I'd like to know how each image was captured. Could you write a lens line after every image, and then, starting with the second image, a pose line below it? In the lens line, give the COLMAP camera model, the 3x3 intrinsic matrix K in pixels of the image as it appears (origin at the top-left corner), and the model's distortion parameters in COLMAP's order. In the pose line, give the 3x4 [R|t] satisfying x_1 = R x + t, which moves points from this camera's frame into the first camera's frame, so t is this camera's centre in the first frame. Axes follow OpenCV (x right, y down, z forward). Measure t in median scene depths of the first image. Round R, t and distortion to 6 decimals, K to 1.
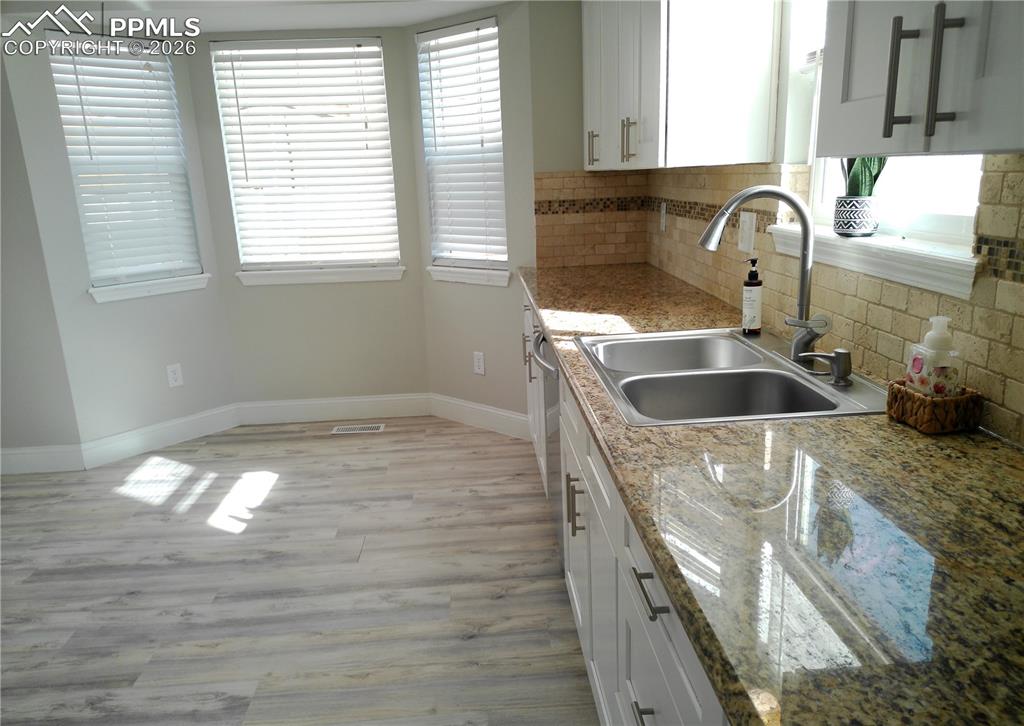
lens RADIAL K [[771.5, 0, 488.9], [0, 771.5, 385.4], [0, 0, 1]] dist [0.069438, -0.058320]
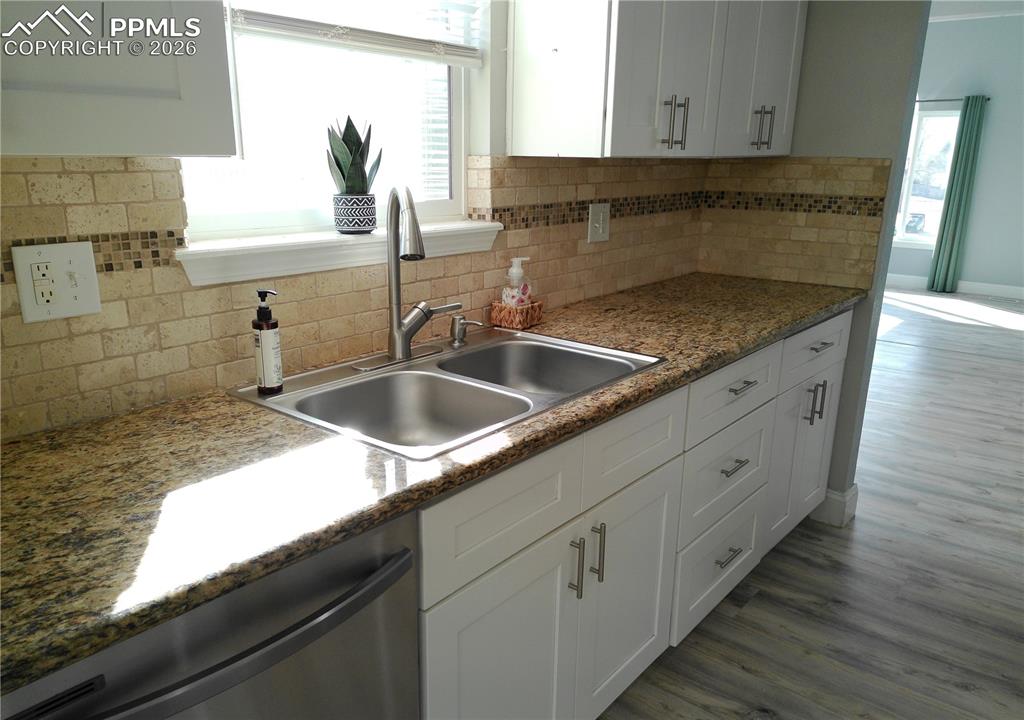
lens RADIAL K [[772.0, 0, 502.4], [0, 772.0, 406.4], [0, 0, 1]] dist [0.072379, -0.102604]
pose [[-0.752995, -0.169022, 0.635948, -0.160878], [0.195498, 0.865346, 0.461472, -0.194413], [-0.628314, 0.471813, -0.618558, 0.739443]]
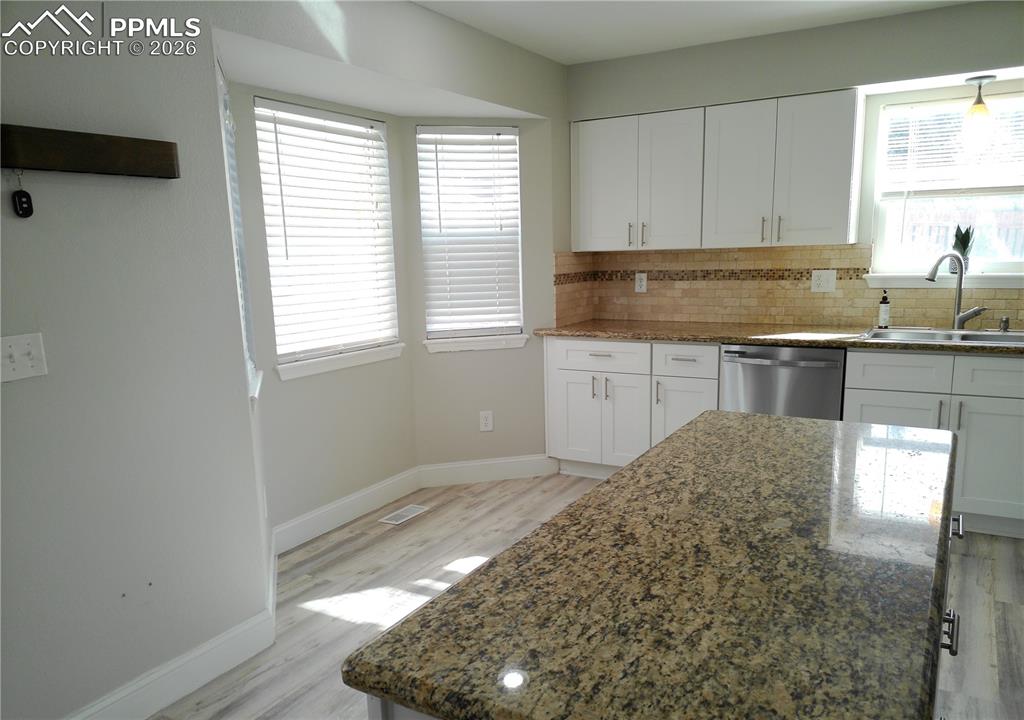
lens RADIAL K [[772.0, 0, 497.0], [0, 772.0, 390.9], [0, 0, 1]] dist [0.072379, -0.102604]
pose [[0.546559, -0.130391, 0.827207, -1.011764], [0.228094, 0.973635, 0.002764, -0.078588], [-0.805758, 0.187171, 0.561891, 0.399959]]
